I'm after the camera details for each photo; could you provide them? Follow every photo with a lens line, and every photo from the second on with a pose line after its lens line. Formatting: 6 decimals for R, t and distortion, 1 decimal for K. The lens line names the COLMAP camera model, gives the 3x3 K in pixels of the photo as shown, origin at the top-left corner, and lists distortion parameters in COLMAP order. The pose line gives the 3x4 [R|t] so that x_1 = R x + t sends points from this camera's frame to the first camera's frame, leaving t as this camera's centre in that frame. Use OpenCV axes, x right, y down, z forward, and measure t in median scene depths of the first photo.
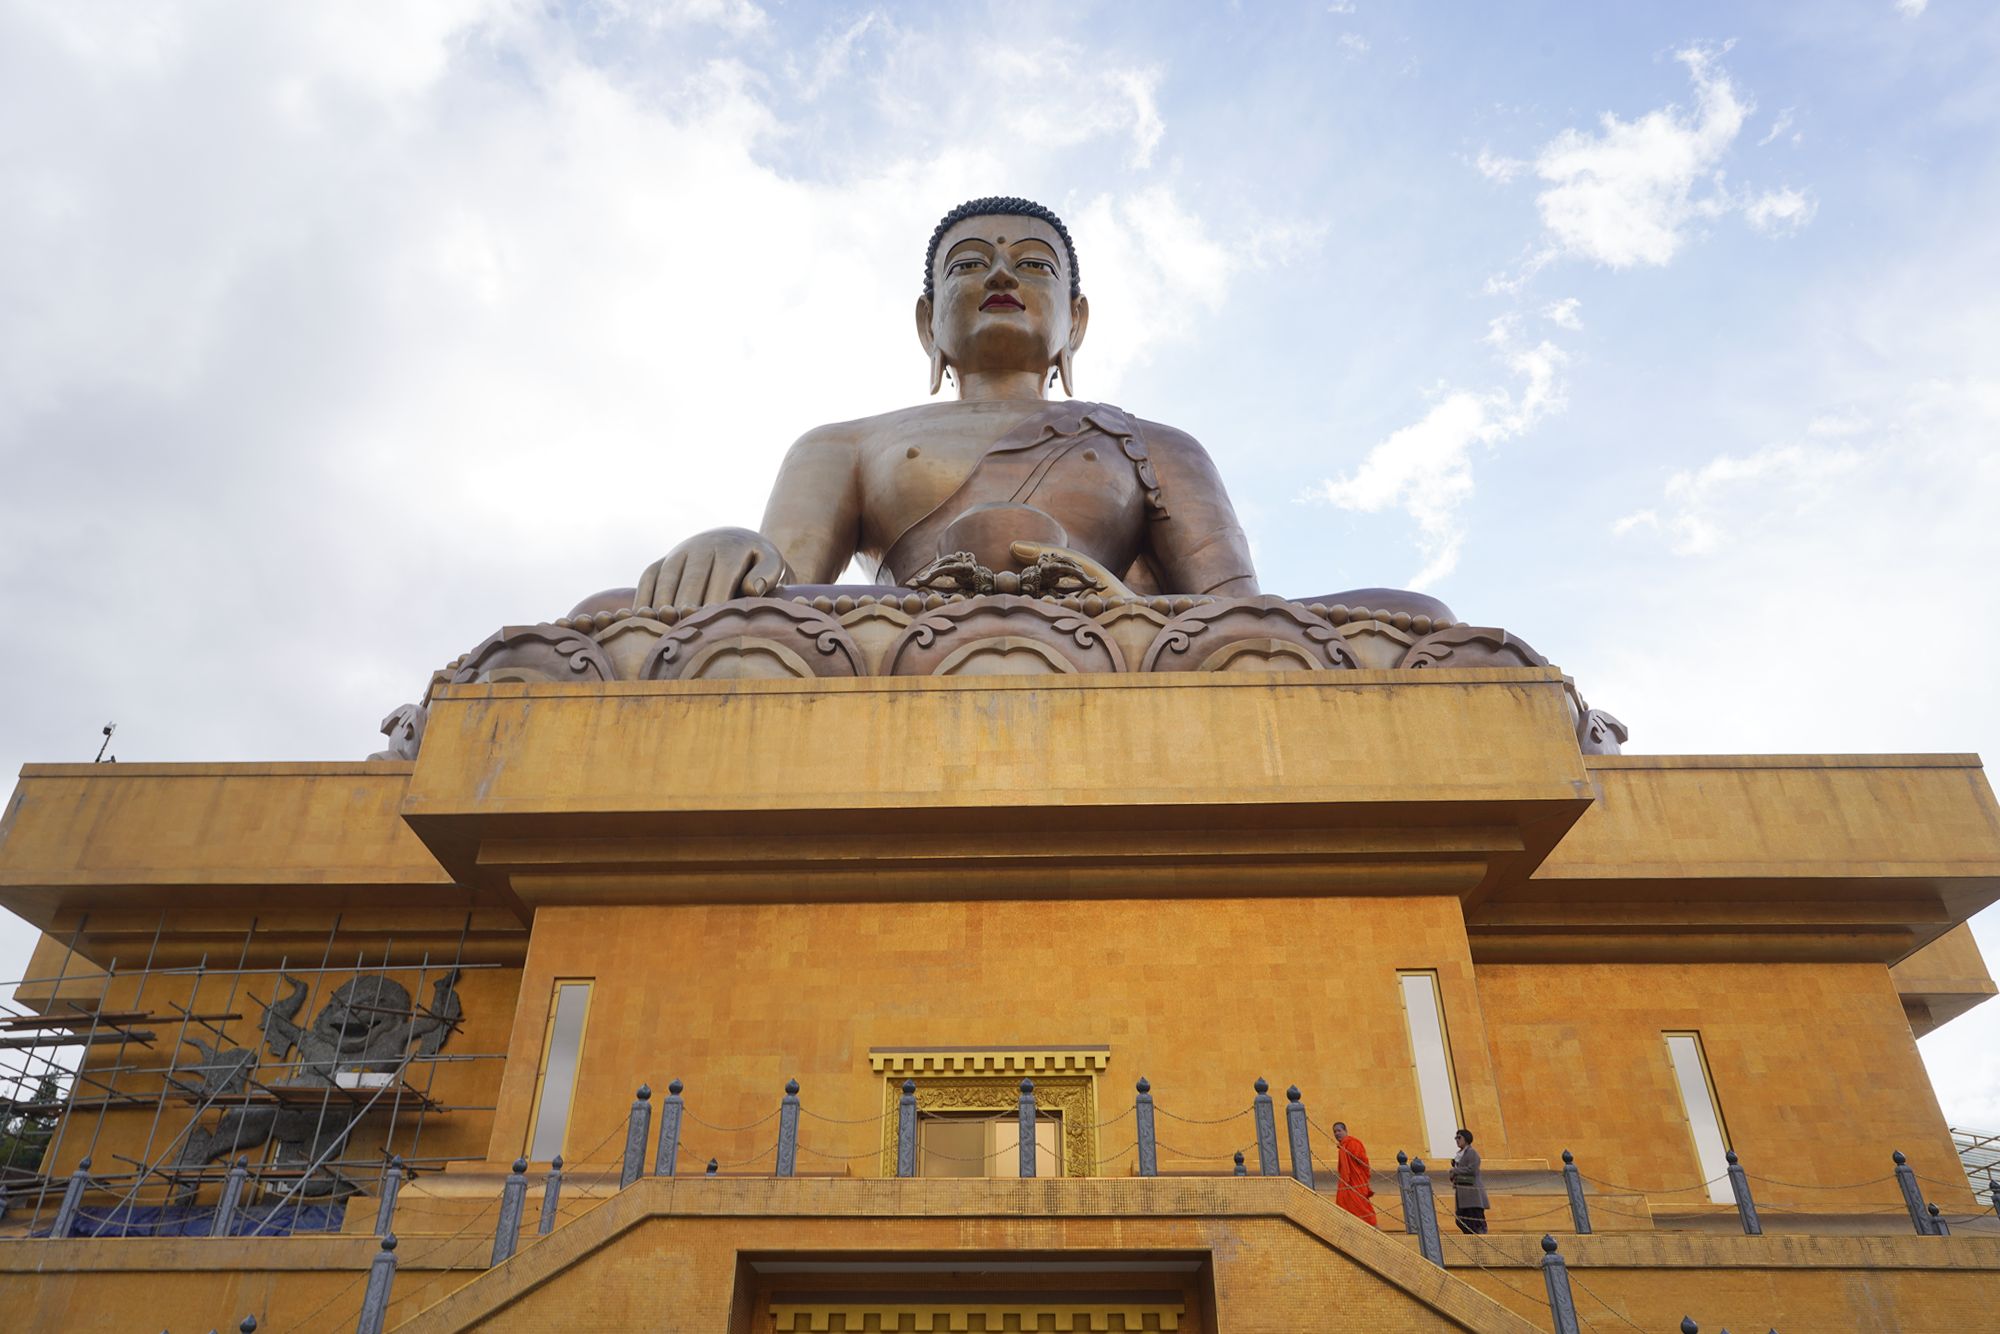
lens RADIAL K [[1341.5, 0, 992.6], [0, 1341.5, 699.4], [0, 0, 1]] dist [-0.008182, 0.002694]
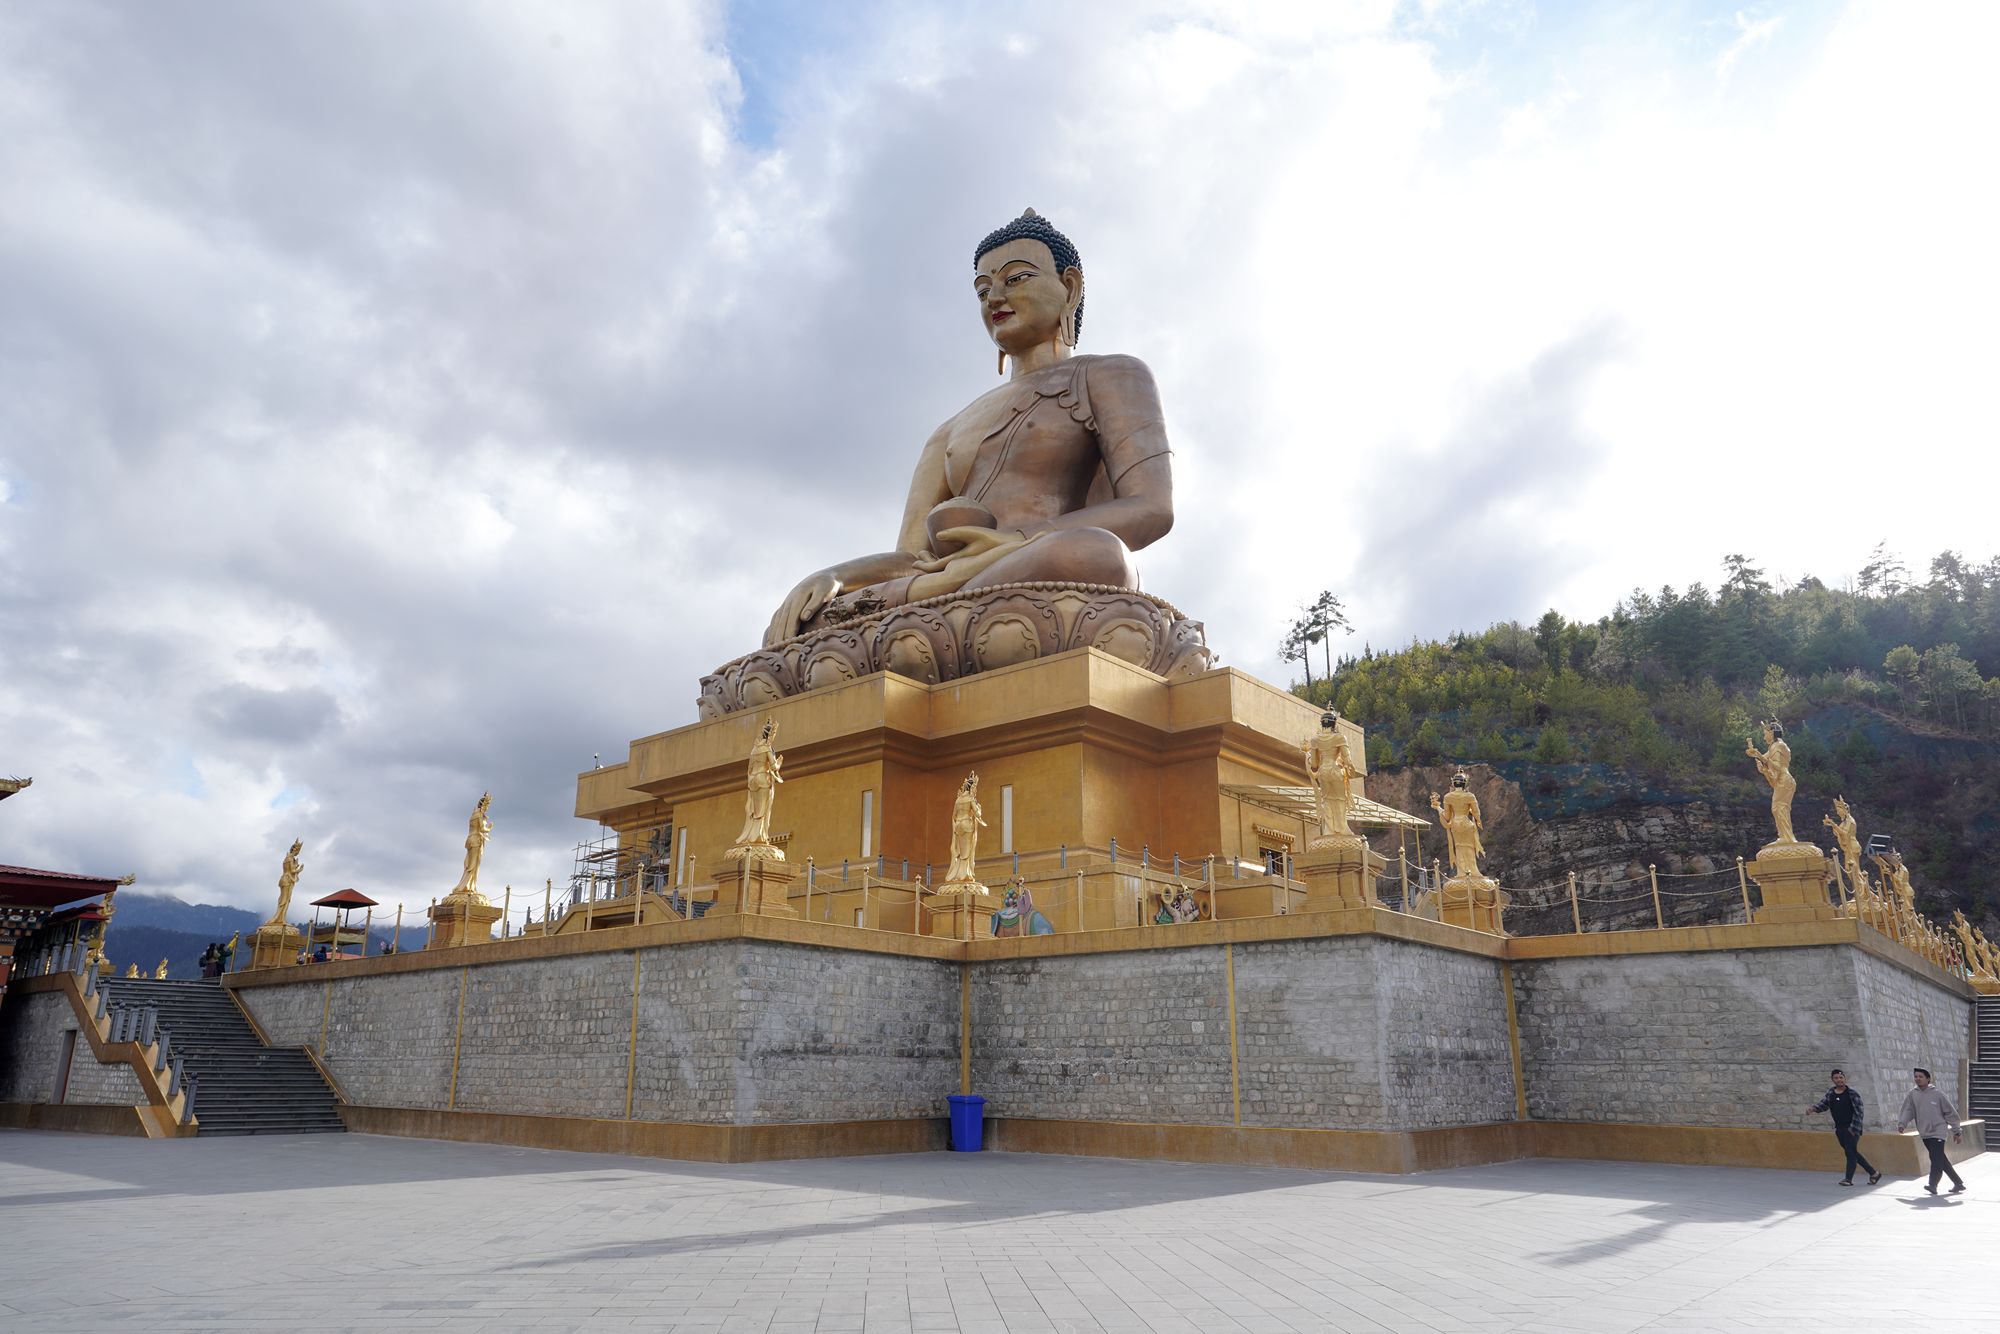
lens RADIAL K [[1313.7, 0, 1000.0], [0, 1313.7, 667.0], [0, 0, 1]] dist [-0.017302, 0.000224]
pose [[0.773574, -0.191595, -0.604048, 1.961968], [0.338597, 0.930694, 0.138422, -0.281504], [0.535663, -0.311609, 0.784835, -0.793147]]
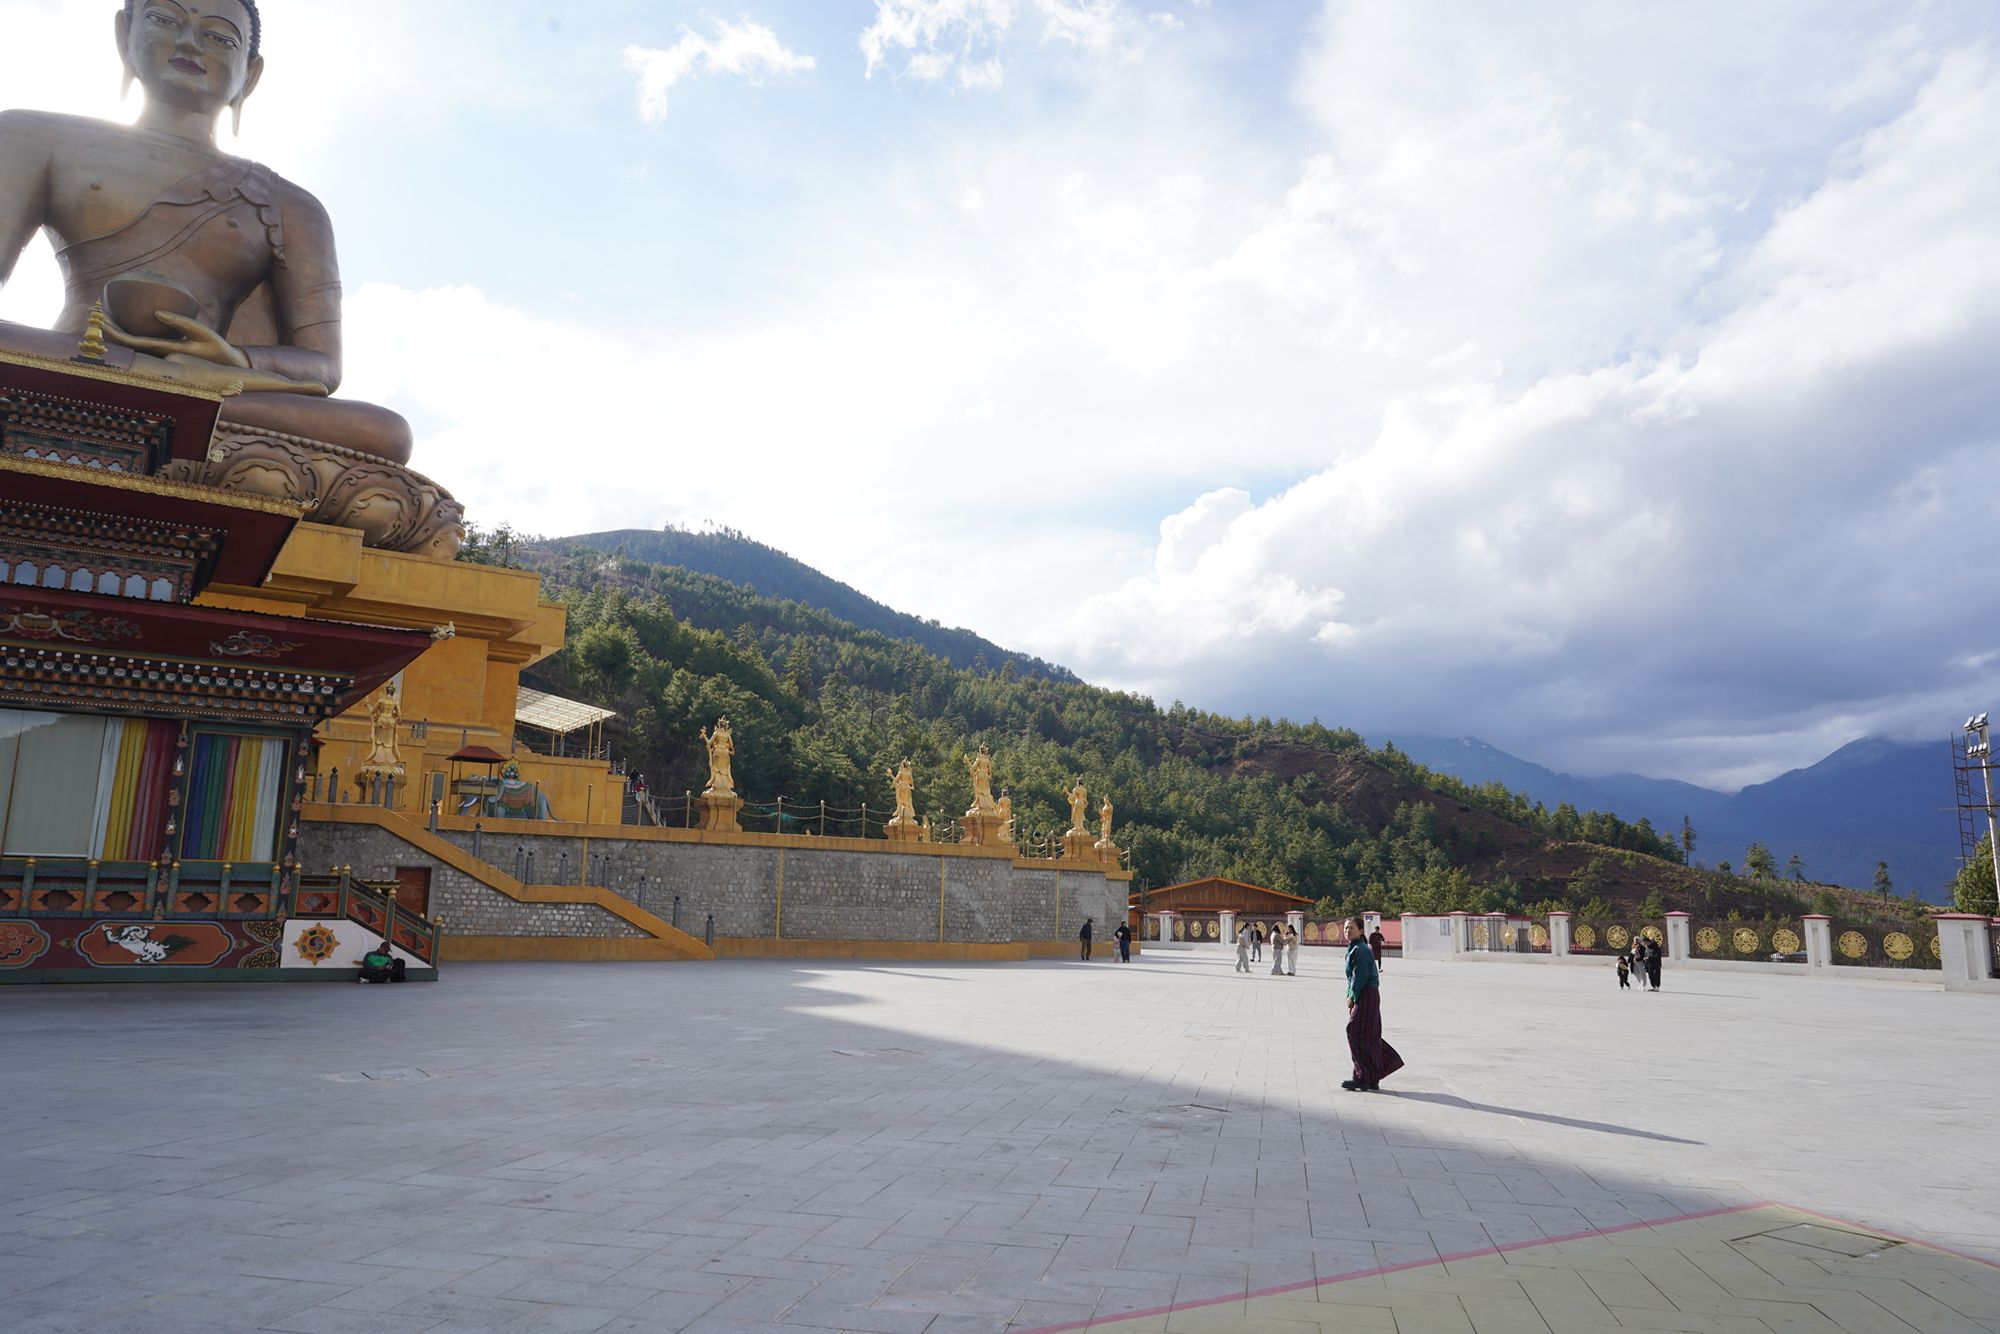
lens RADIAL K [[1346.0, 0, 1000.0], [0, 1346.0, 667.0], [0, 0, 1]] dist [-0.028341, 0.026608]
pose [[0.823958, 0.117872, 0.554255, 0.016376], [-0.315878, 0.907595, 0.276571, -0.857657], [-0.470439, -0.402960, 0.785054, -1.694102]]
